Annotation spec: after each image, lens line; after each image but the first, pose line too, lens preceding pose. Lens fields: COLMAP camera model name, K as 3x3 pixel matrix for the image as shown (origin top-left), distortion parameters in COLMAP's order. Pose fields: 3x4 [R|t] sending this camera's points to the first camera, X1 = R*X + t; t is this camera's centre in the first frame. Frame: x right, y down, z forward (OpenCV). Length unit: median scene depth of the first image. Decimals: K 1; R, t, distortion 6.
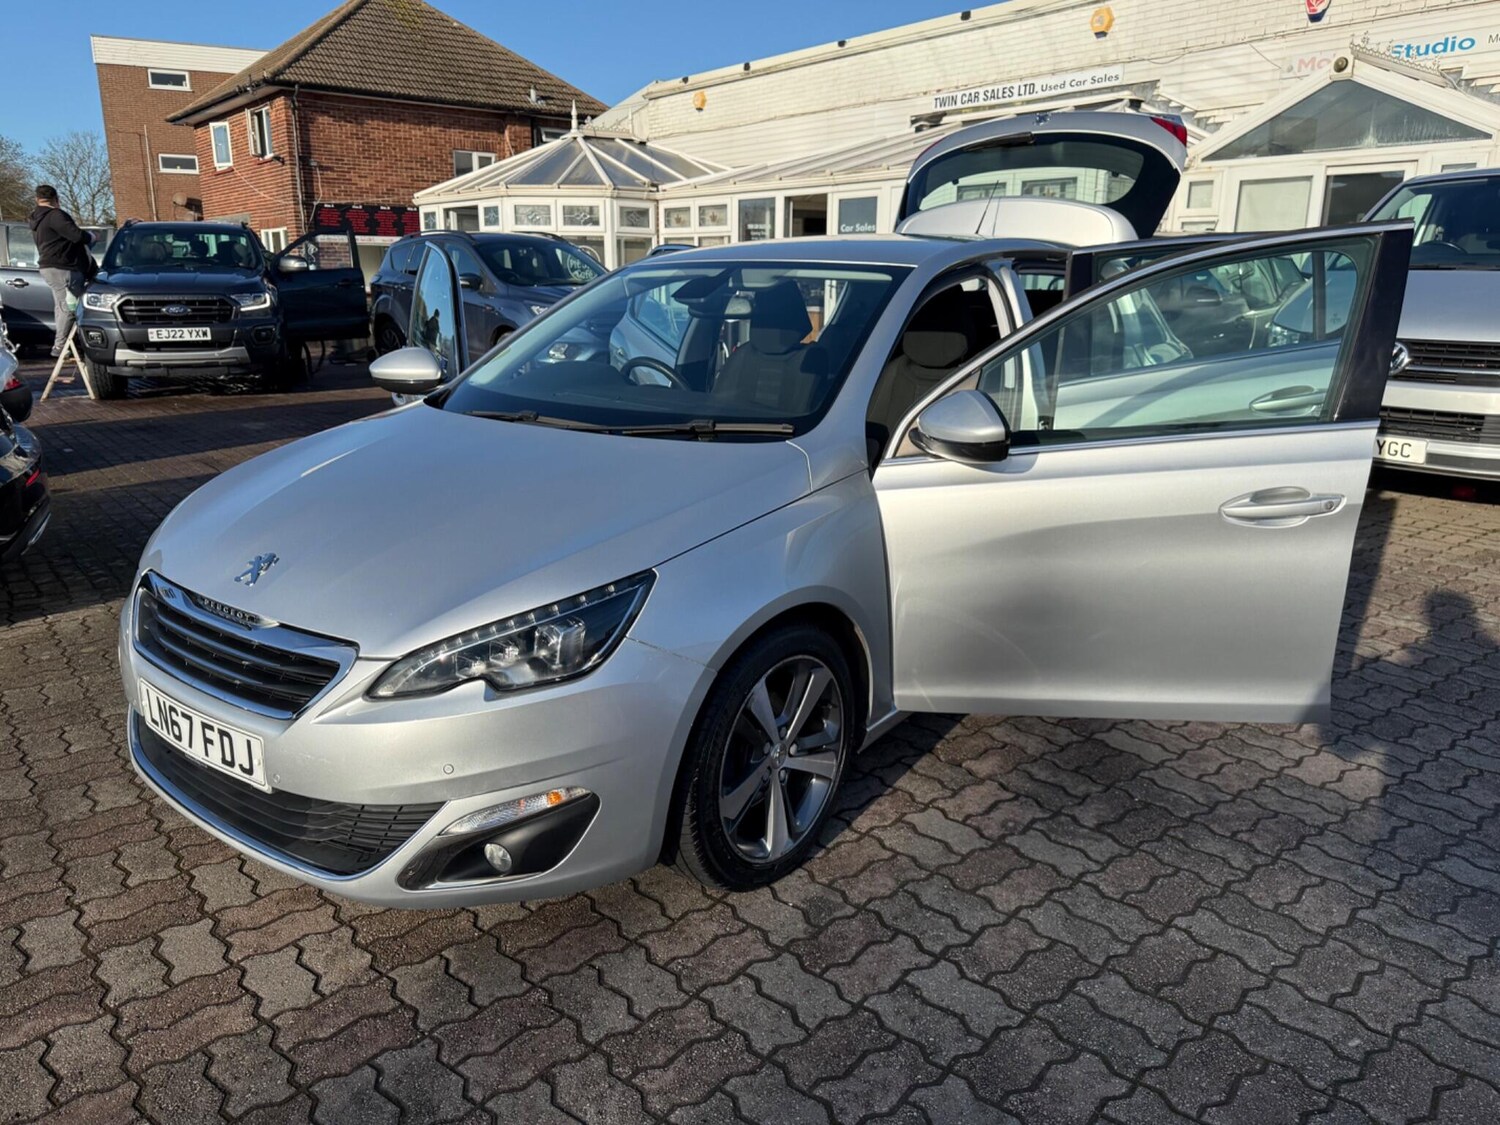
lens RADIAL K [[1090.1, 0, 756.8], [0, 1090.1, 559.1], [0, 0, 1]] dist [0.004842, -0.011431]
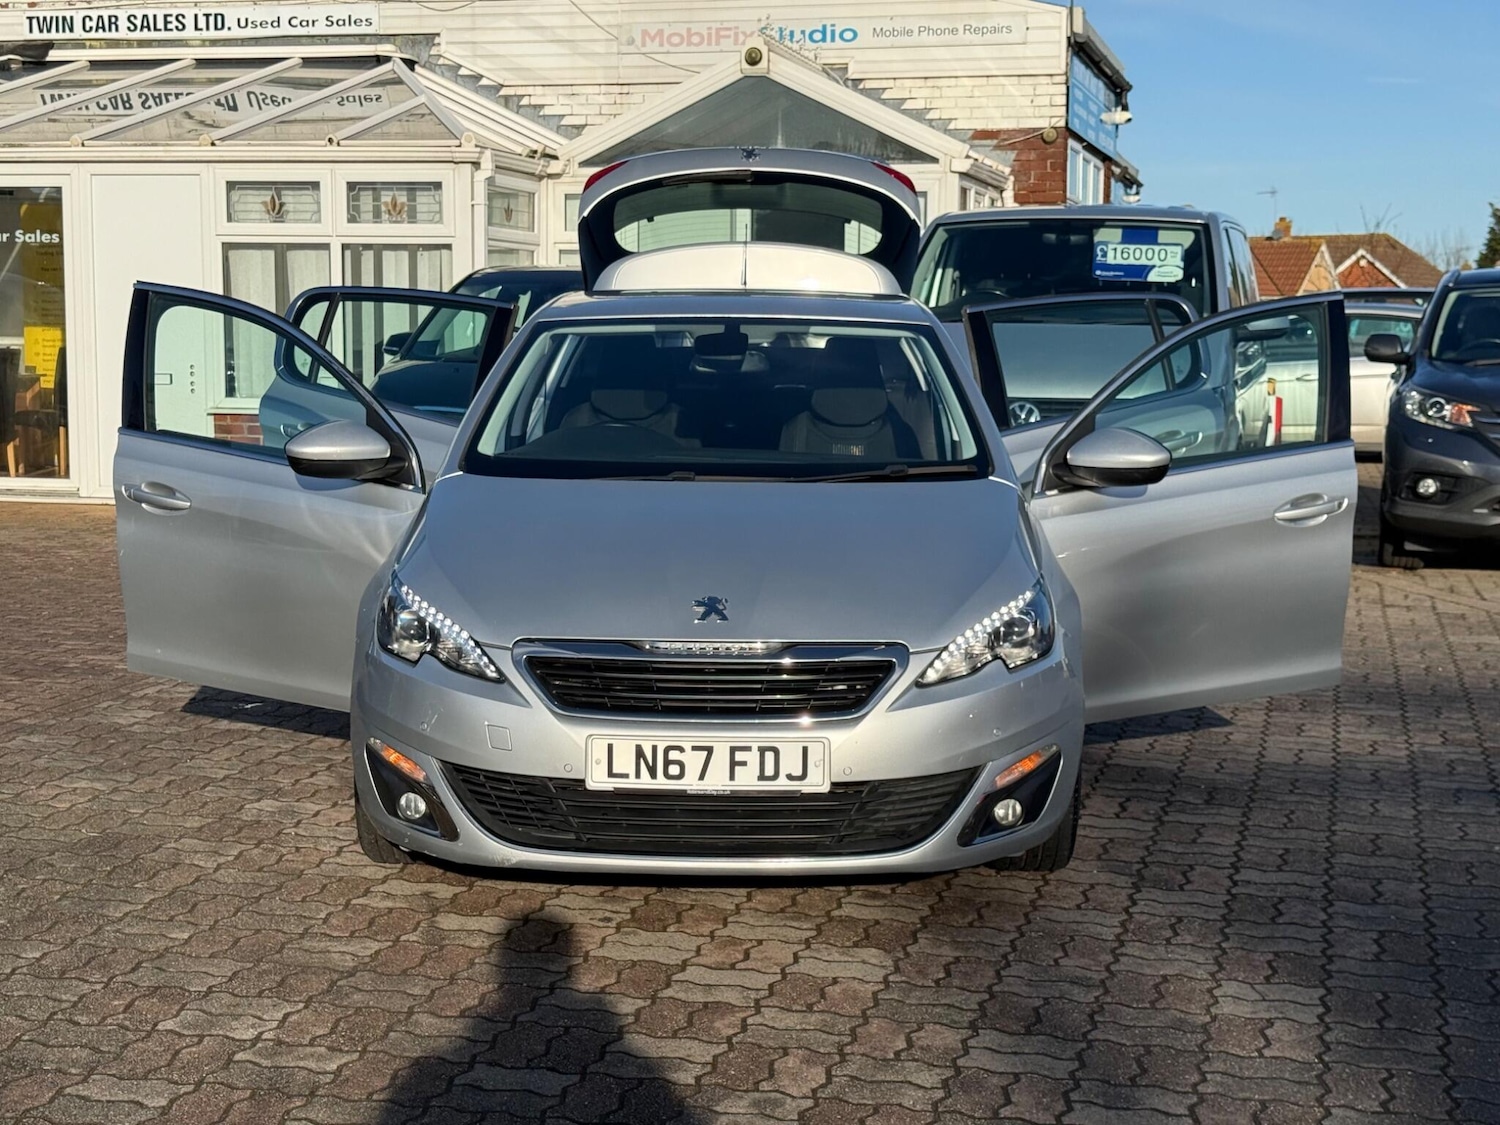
lens RADIAL K [[2211.3, 0, 749.9], [0, 2211.3, 562.2], [0, 0, 1]] dist [0.094439, -0.078633]
pose [[0.797070, -0.060525, 0.600846, -1.350941], [0.145863, 0.984801, -0.094297, 0.136028], [-0.586006, 0.162802, 0.793784, -0.569283]]
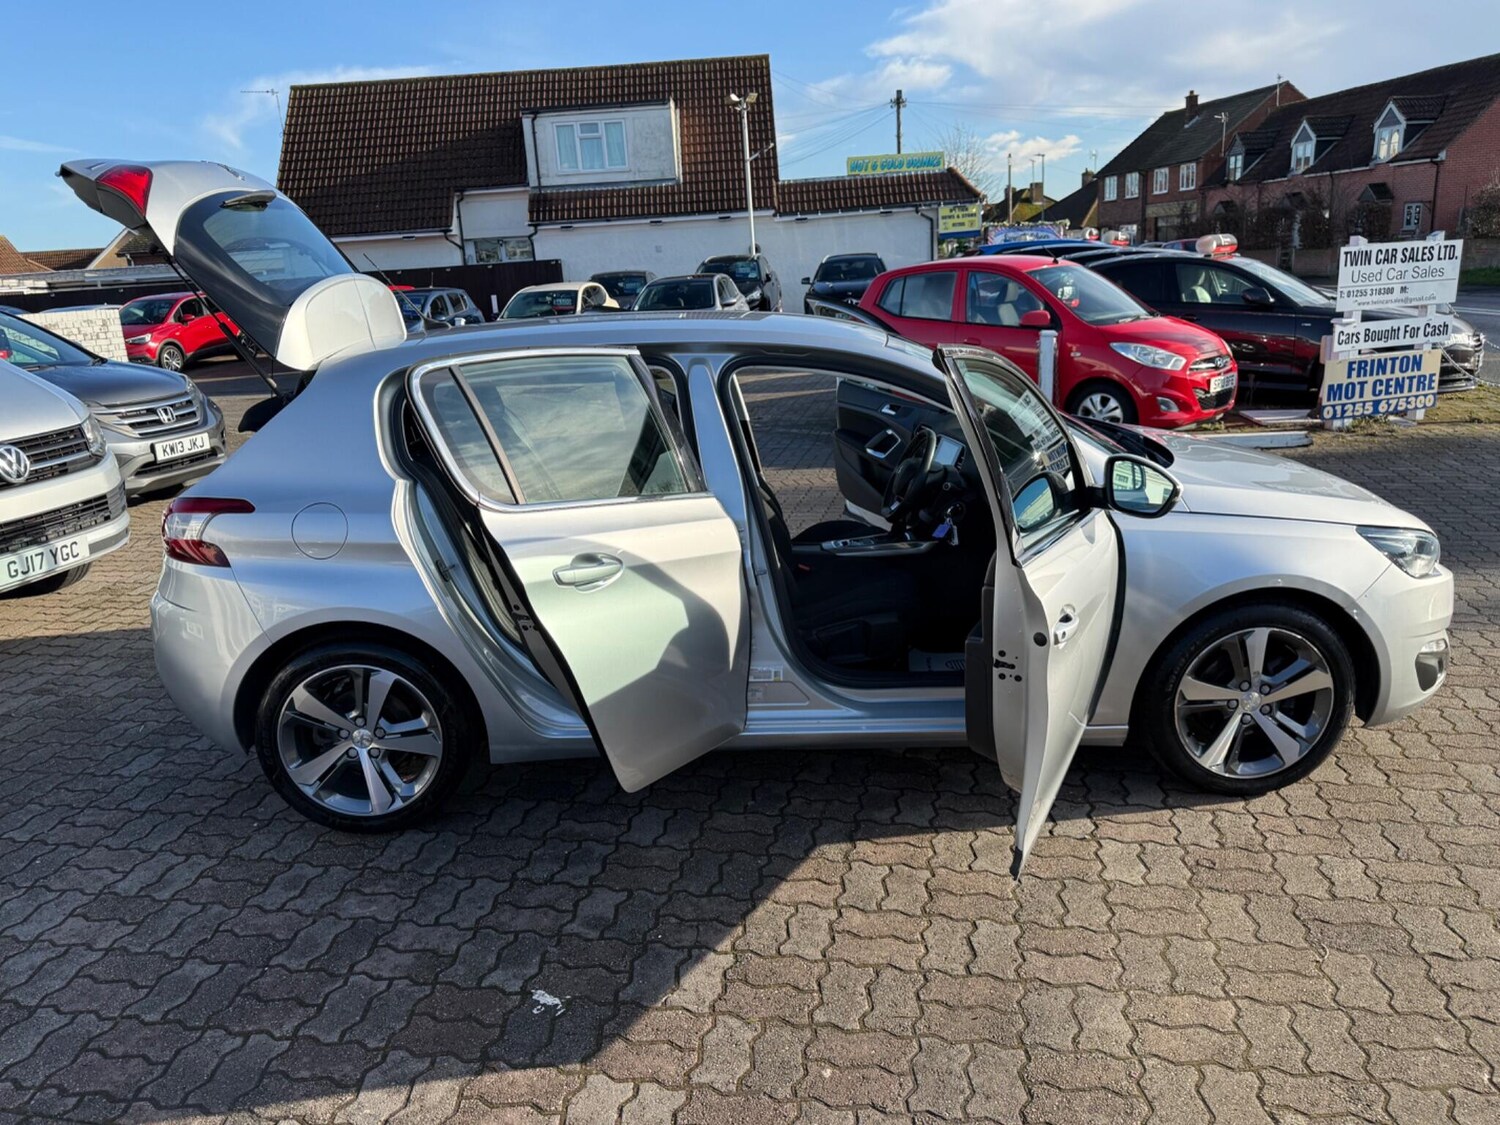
lens RADIAL K [[1117.3, 0, 751.4], [0, 1117.3, 563.0], [0, 0, 1]] dist [0.006895, -0.009512]
pose [[-0.632725, -0.169397, 0.755622, -0.958303], [0.247851, 0.880150, 0.404854, -0.628829], [-0.733641, 0.443443, -0.514907, 2.037518]]
